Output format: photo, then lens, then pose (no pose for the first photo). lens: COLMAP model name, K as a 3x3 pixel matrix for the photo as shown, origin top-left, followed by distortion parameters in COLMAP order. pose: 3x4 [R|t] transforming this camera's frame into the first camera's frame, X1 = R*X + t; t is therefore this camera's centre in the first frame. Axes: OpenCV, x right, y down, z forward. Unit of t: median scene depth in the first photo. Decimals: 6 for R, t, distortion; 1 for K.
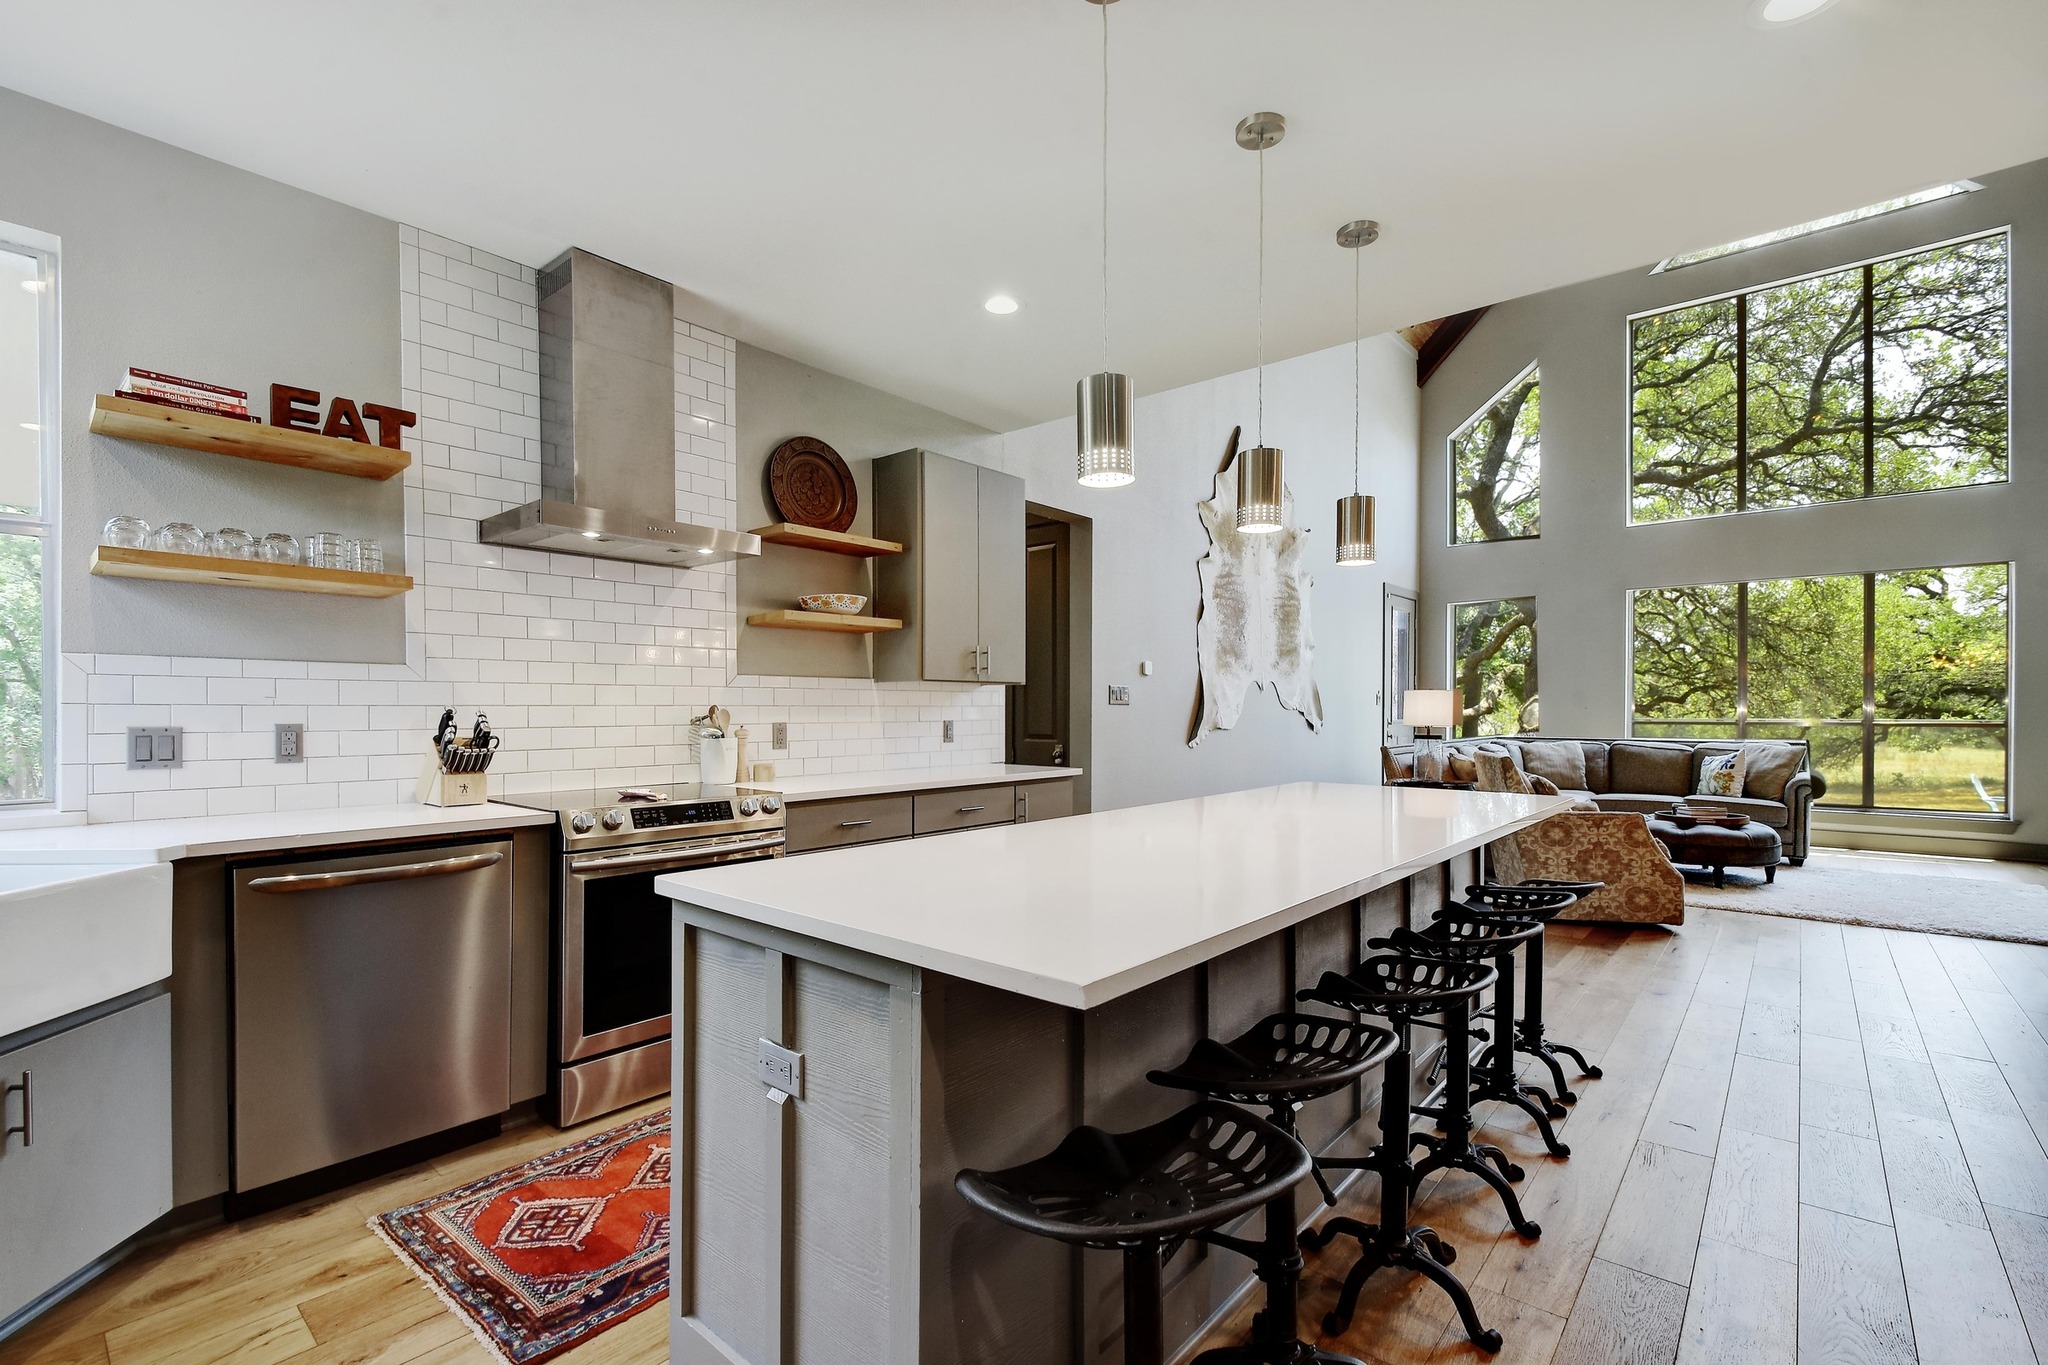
lens RADIAL K [[903.2, 0, 1008.1], [0, 903.2, 710.8], [0, 0, 1]] dist [0.016947, -0.010173]
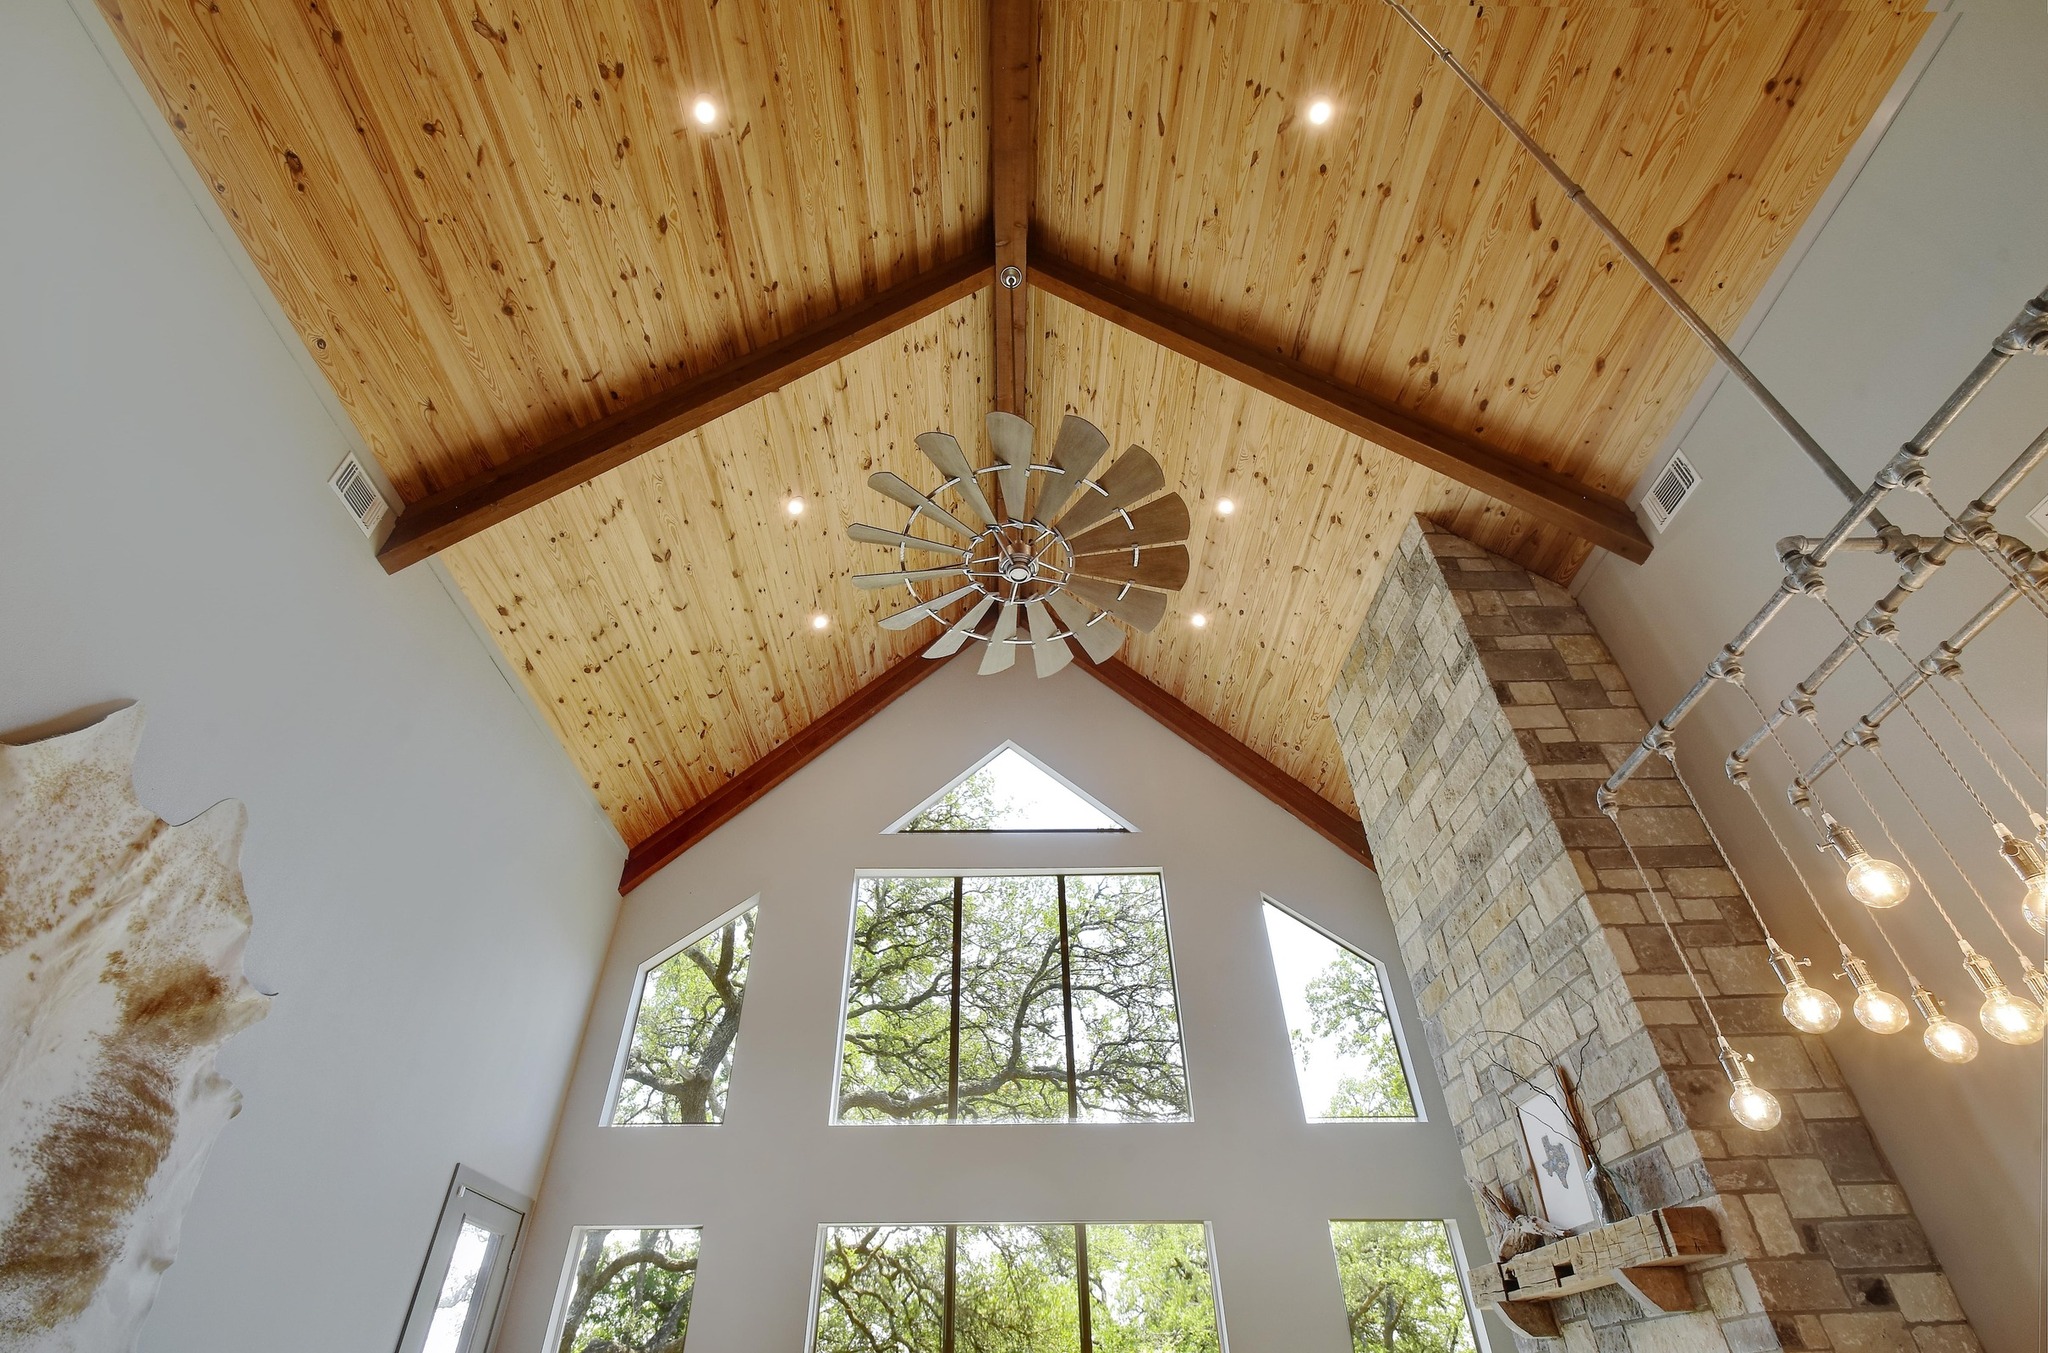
lens RADIAL K [[903.2, 0, 1001.4], [0, 903.2, 749.0], [0, 0, 1]] dist [0.016947, -0.010173]
pose [[0.751303, 0.385846, 0.535413, 0.328721], [0.022045, 0.796158, -0.604687, -0.009517], [-0.659589, 0.466106, 0.589650, 0.413945]]
